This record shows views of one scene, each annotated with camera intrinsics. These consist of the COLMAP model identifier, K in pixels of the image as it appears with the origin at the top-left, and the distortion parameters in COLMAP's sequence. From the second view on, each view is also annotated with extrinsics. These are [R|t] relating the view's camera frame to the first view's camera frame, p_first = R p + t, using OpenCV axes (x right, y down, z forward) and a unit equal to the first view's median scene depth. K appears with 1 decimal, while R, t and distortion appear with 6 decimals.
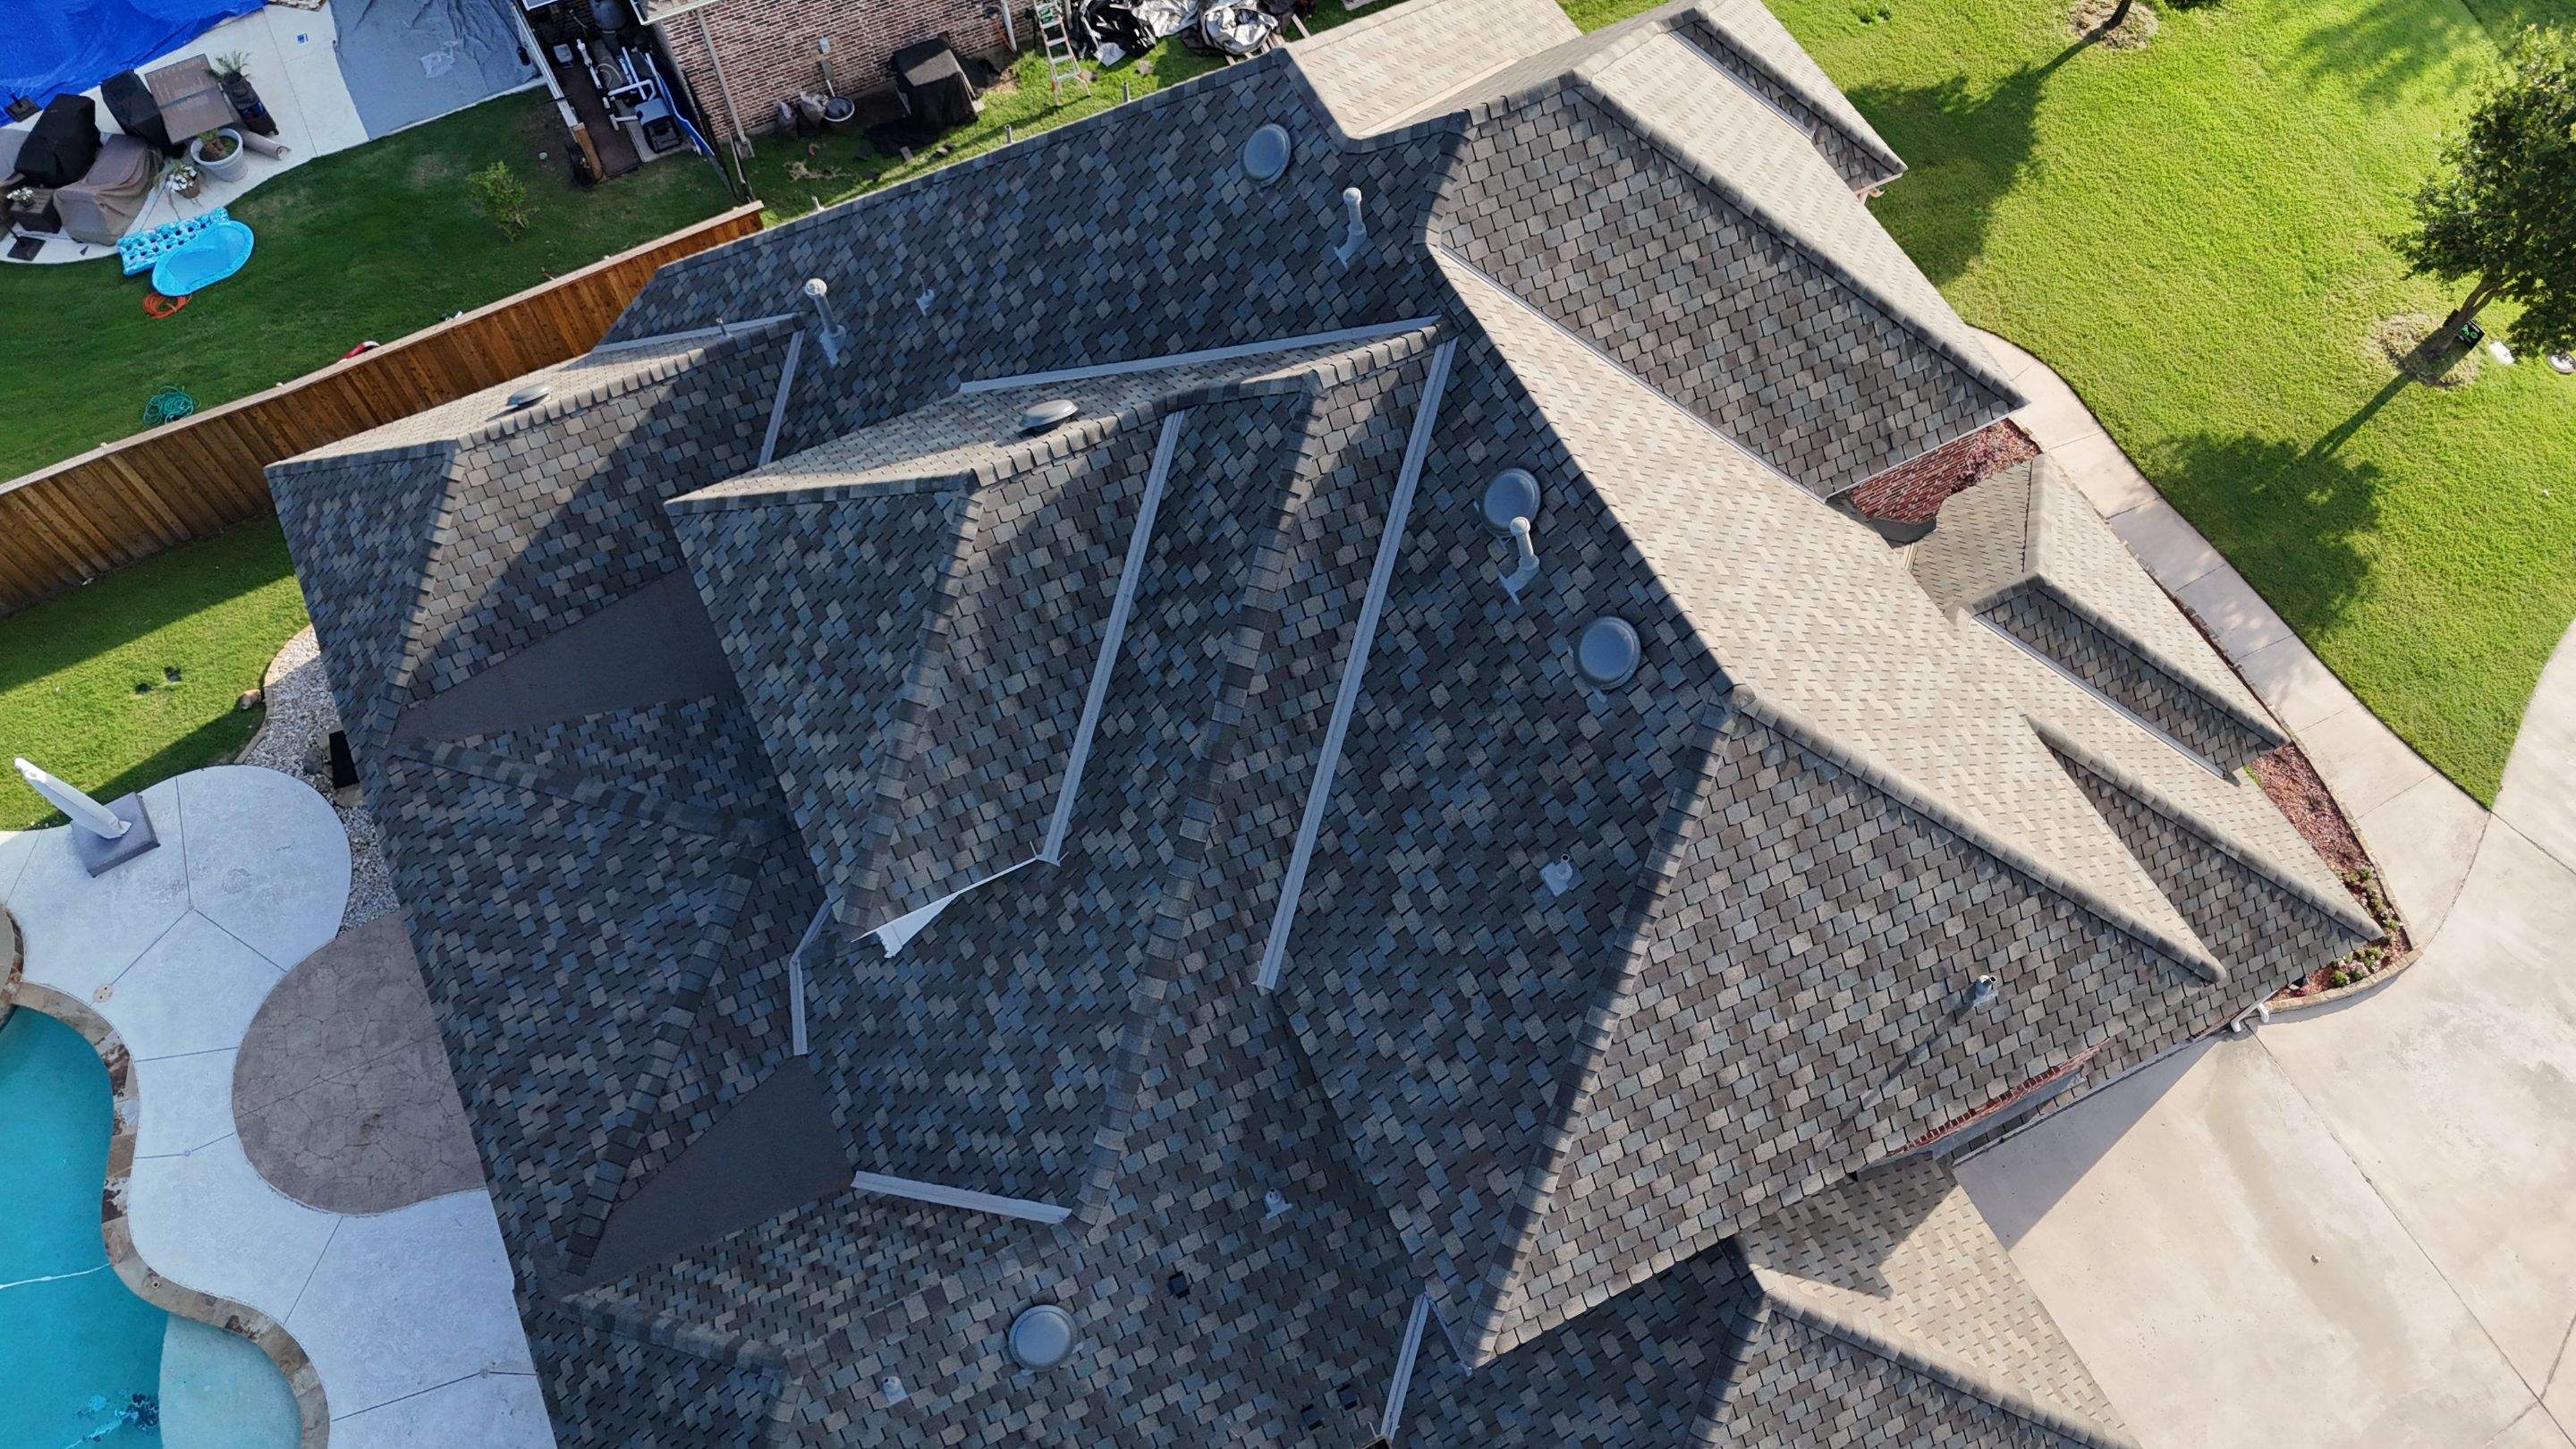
lens RADIAL K [[1906.5, 0, 1296.4], [0, 1906.5, 720.6], [0, 0, 1]] dist [0.044269, -0.025039]
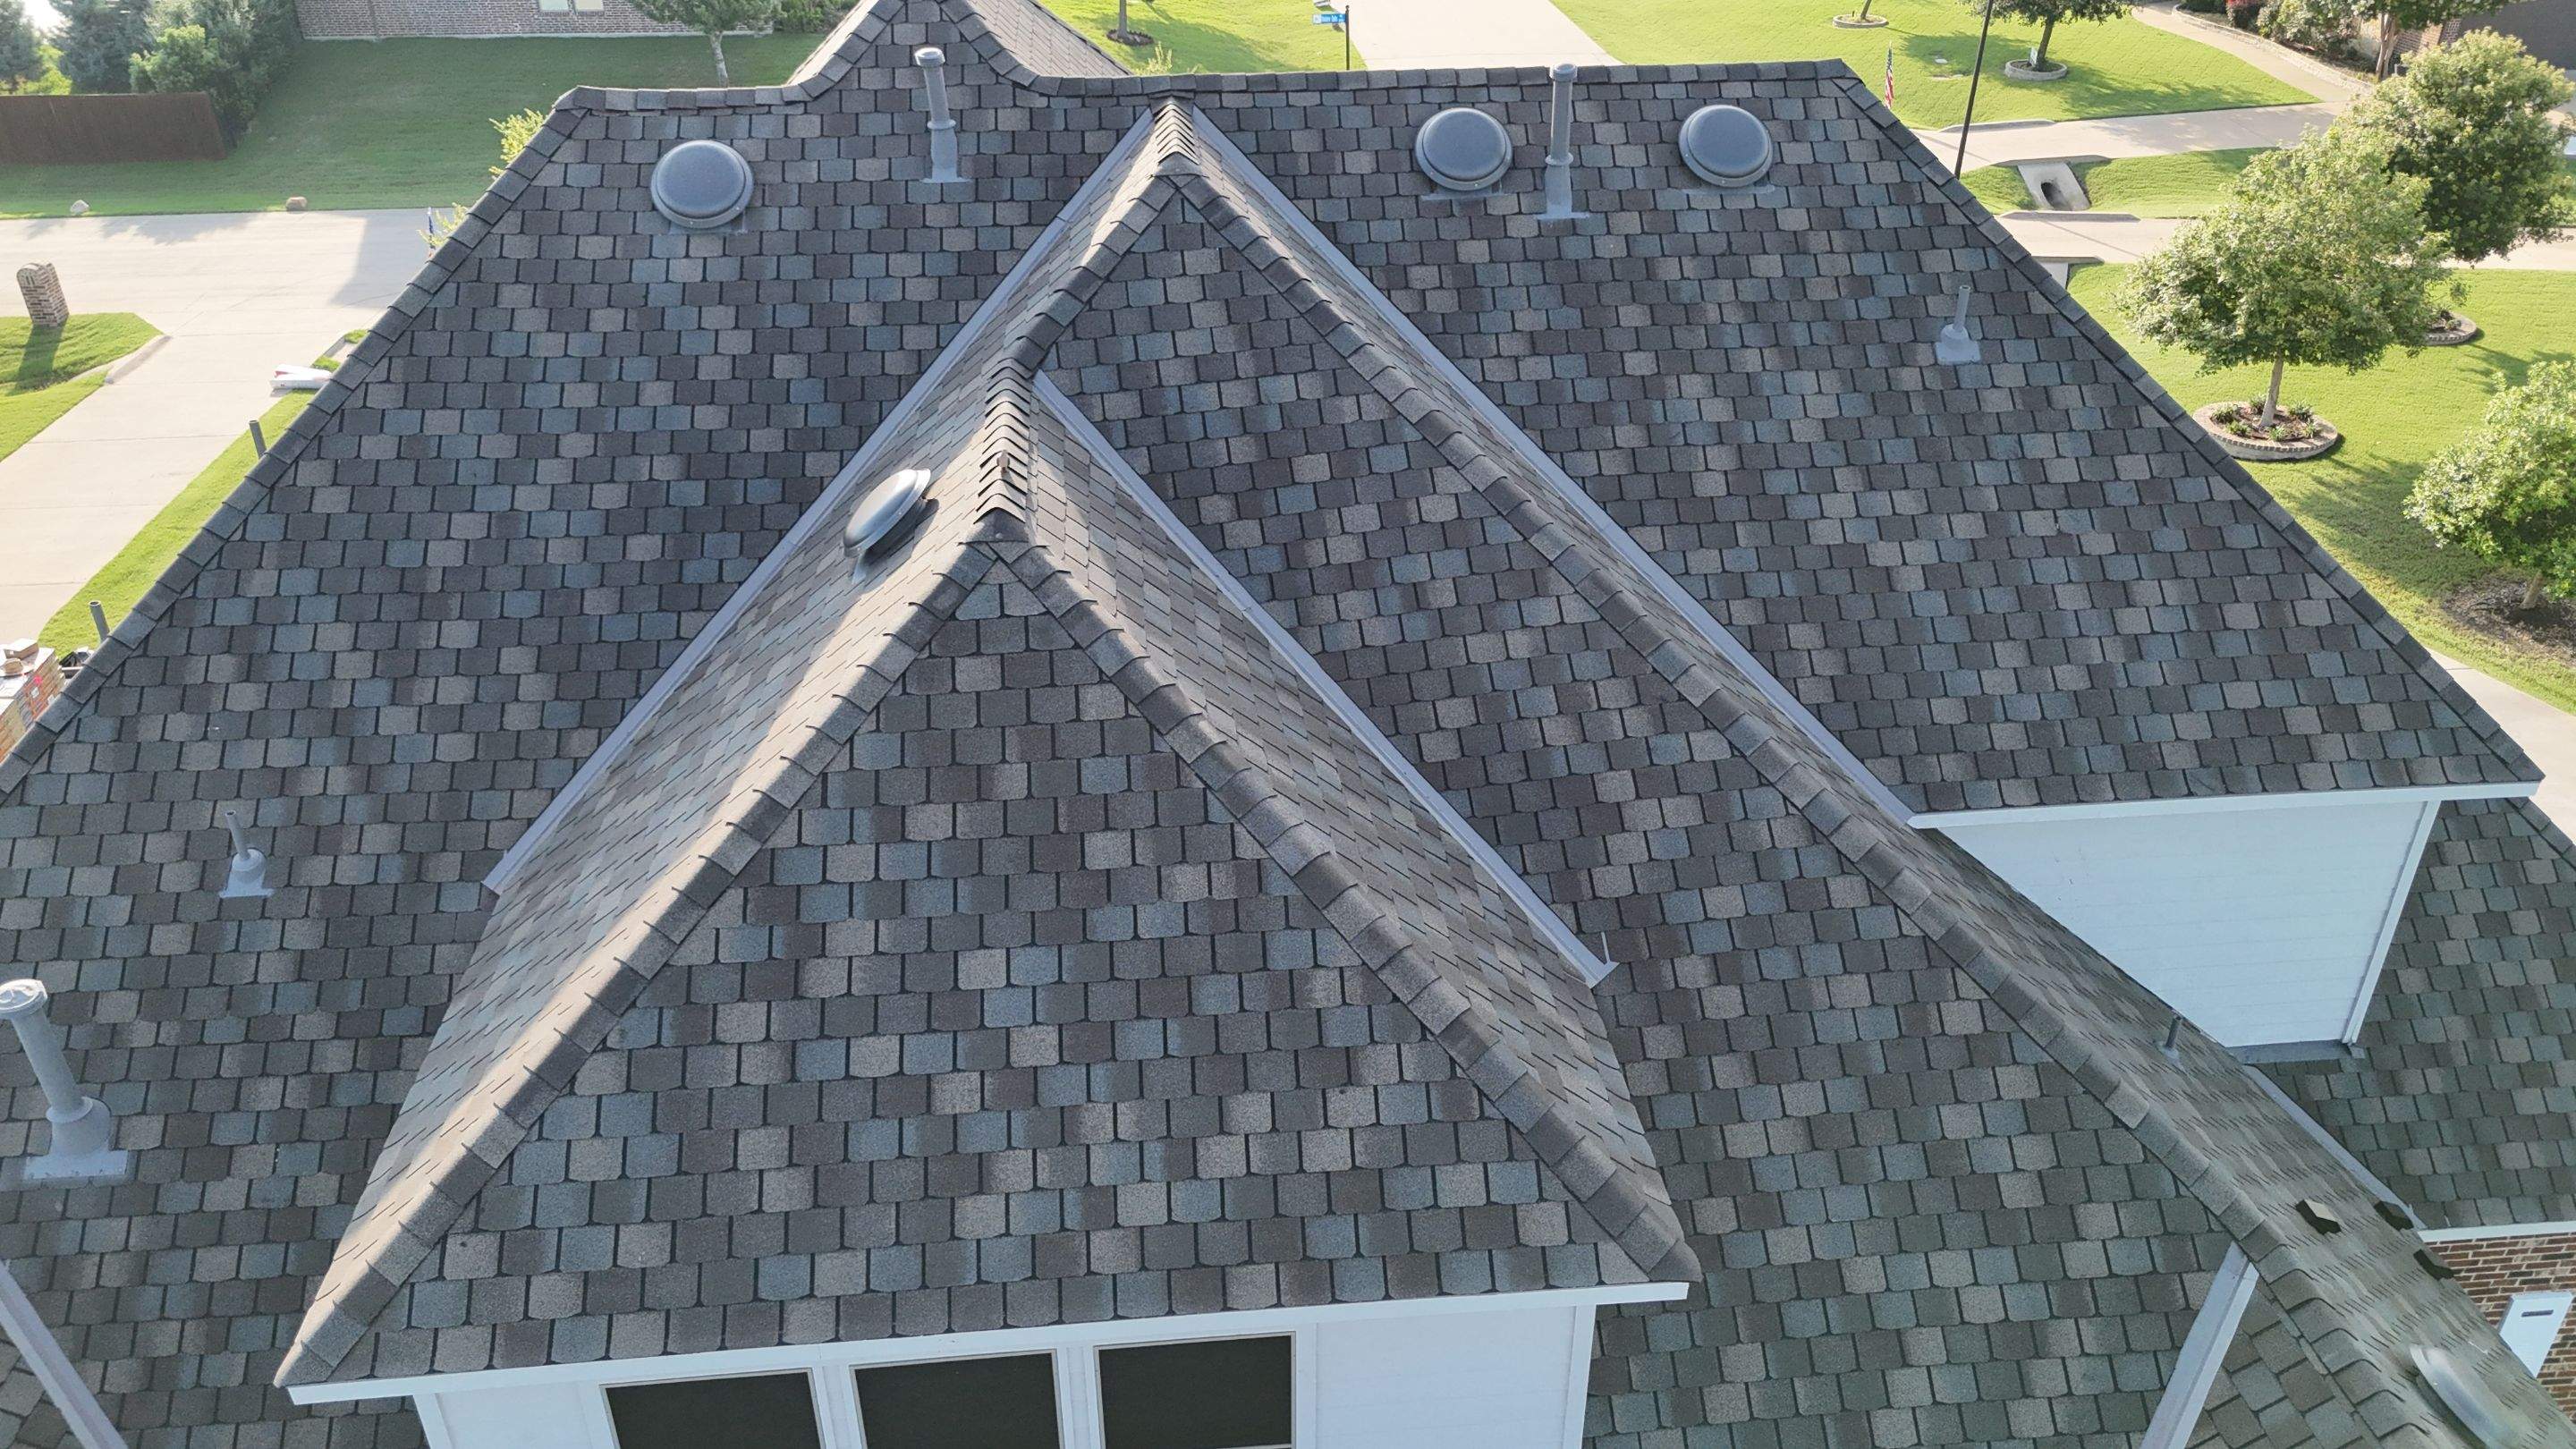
lens RADIAL K [[1962.2, 0, 1277.9], [0, 1962.2, 698.2], [0, 0, 1]] dist [0.013119, -0.000427]
pose [[0.363847, -0.457799, 0.811194, -0.582150], [0.817879, 0.573778, -0.043033, -0.019631], [-0.445745, 0.679116, 0.583192, 0.703255]]
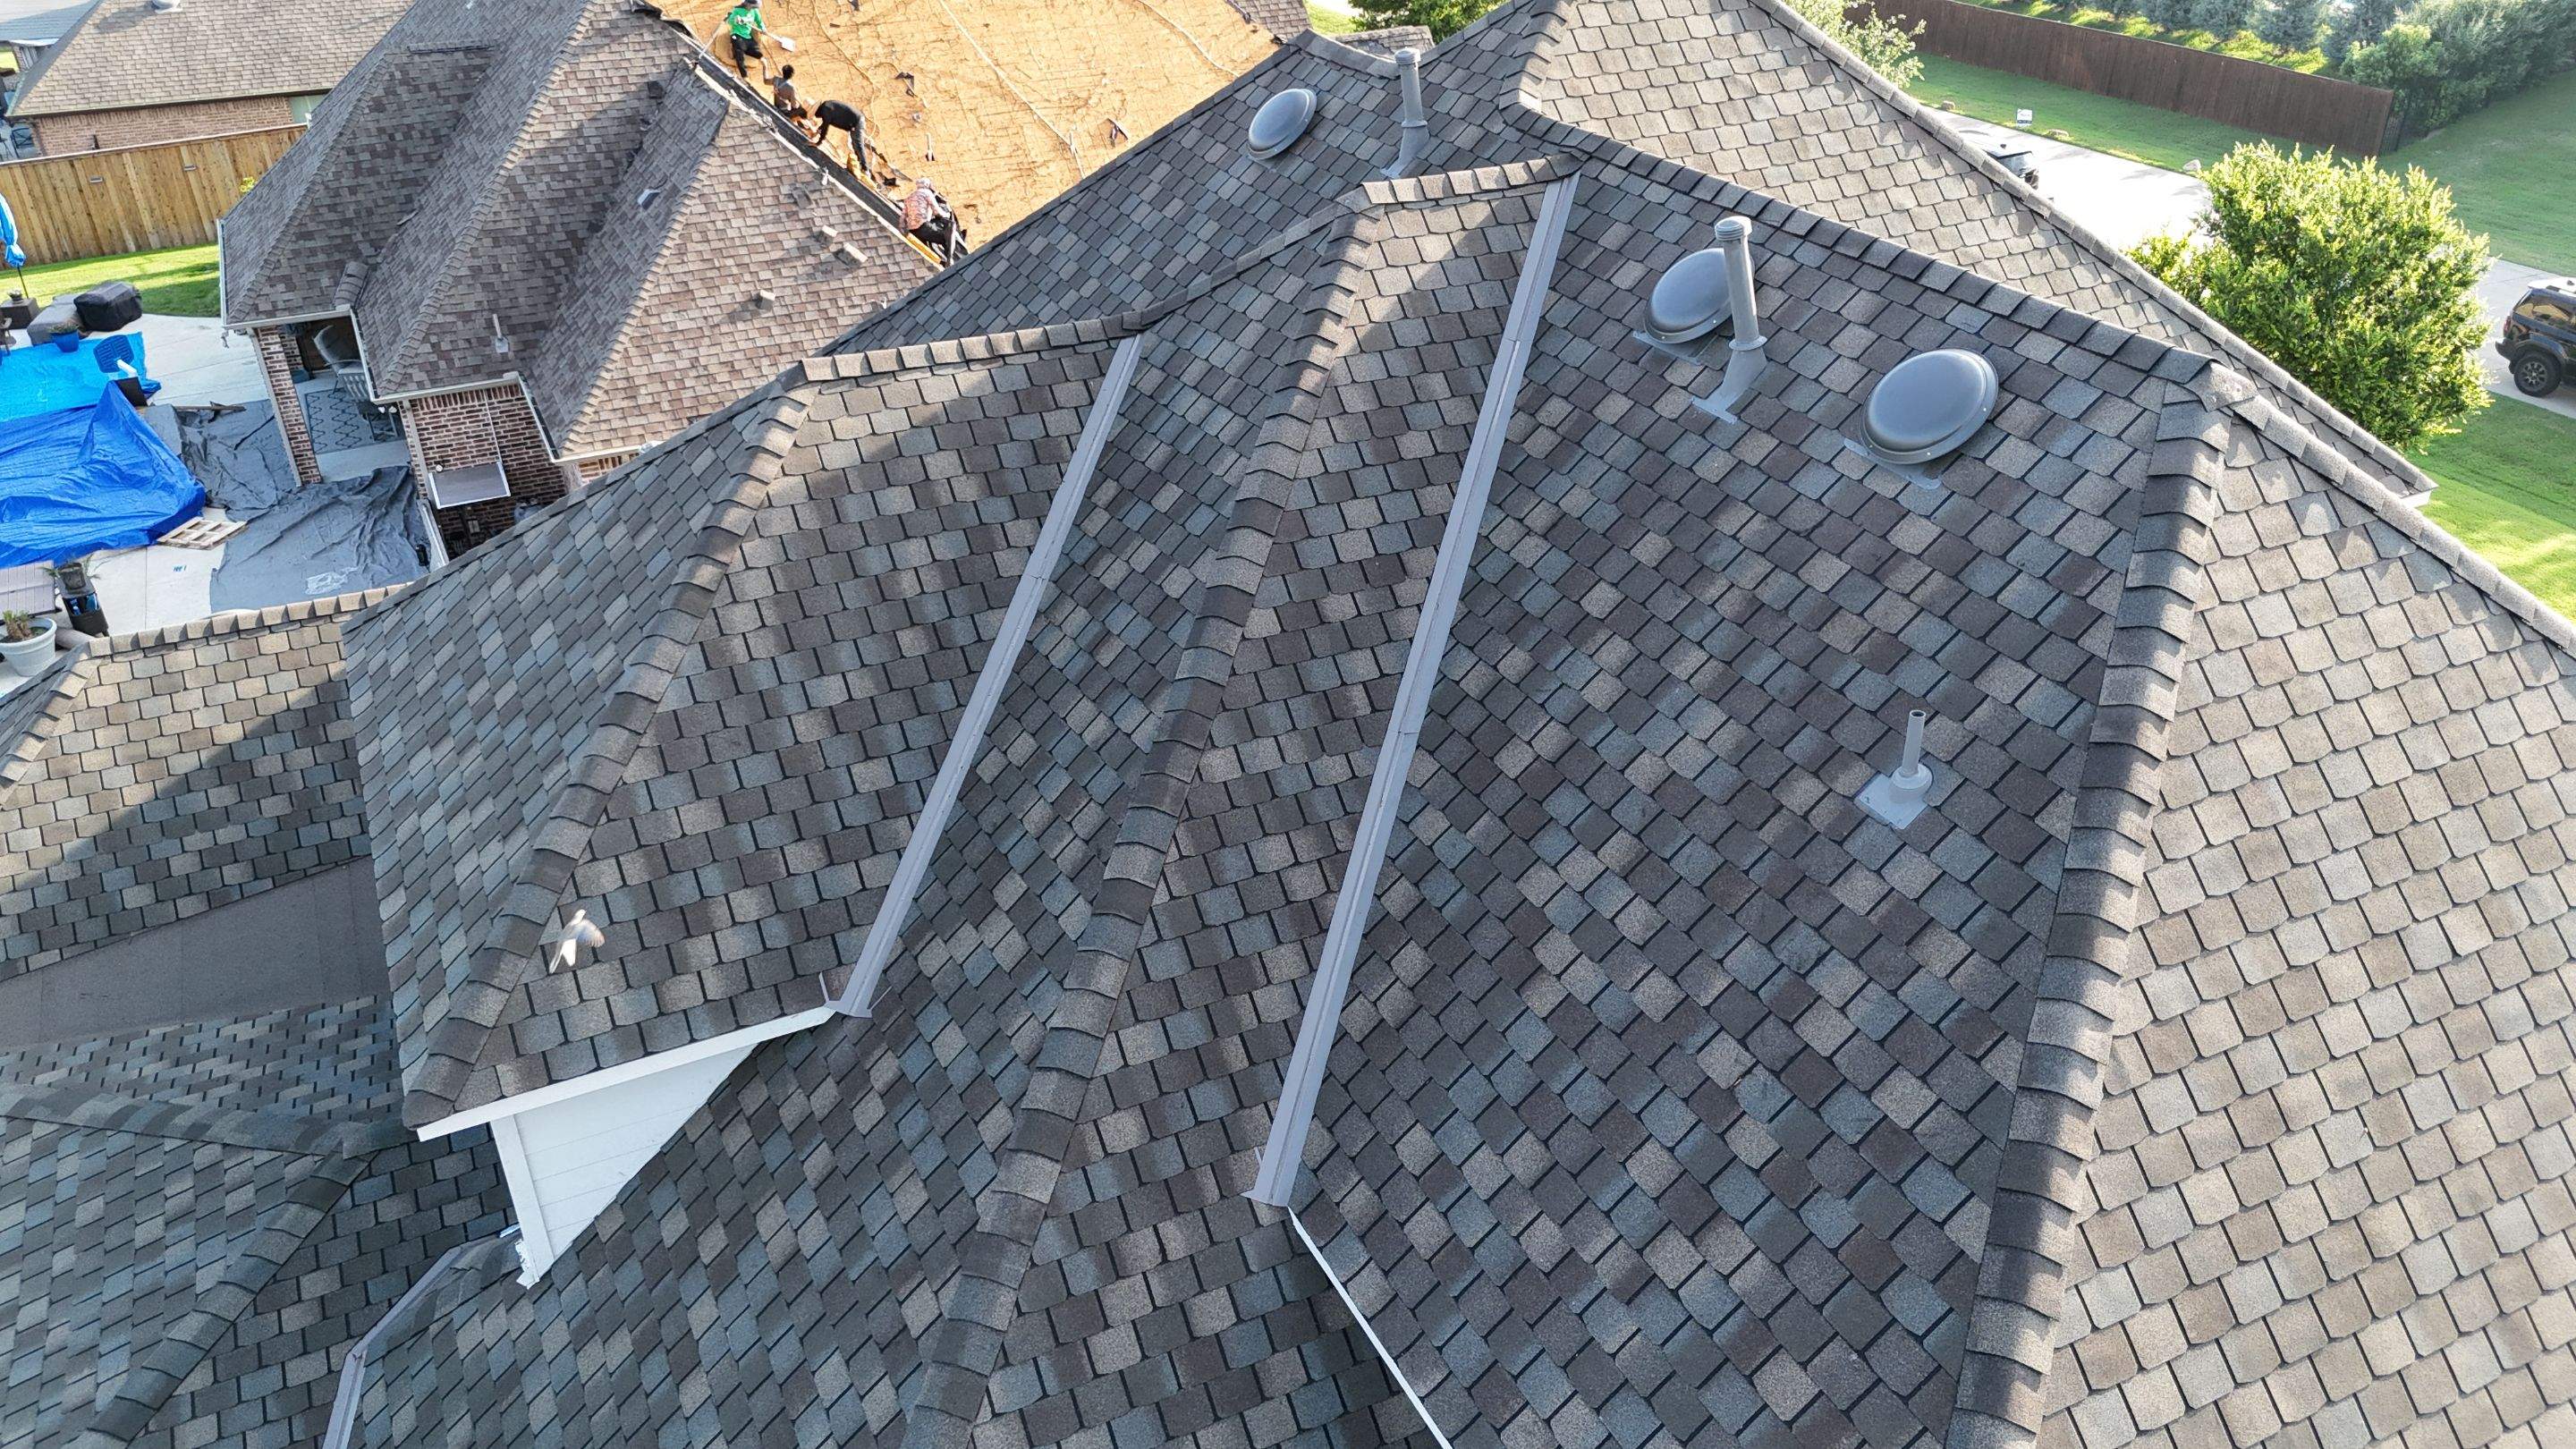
lens RADIAL K [[1901.6, 0, 1296.9], [0, 1901.6, 721.2], [0, 0, 1]] dist [0.036334, -0.031107]
pose [[0.999978, -0.002394, -0.006134, -0.006678], [-0.001104, 0.857458, -0.514553, 0.281534], [0.006491, 0.514548, 0.857437, 0.540414]]
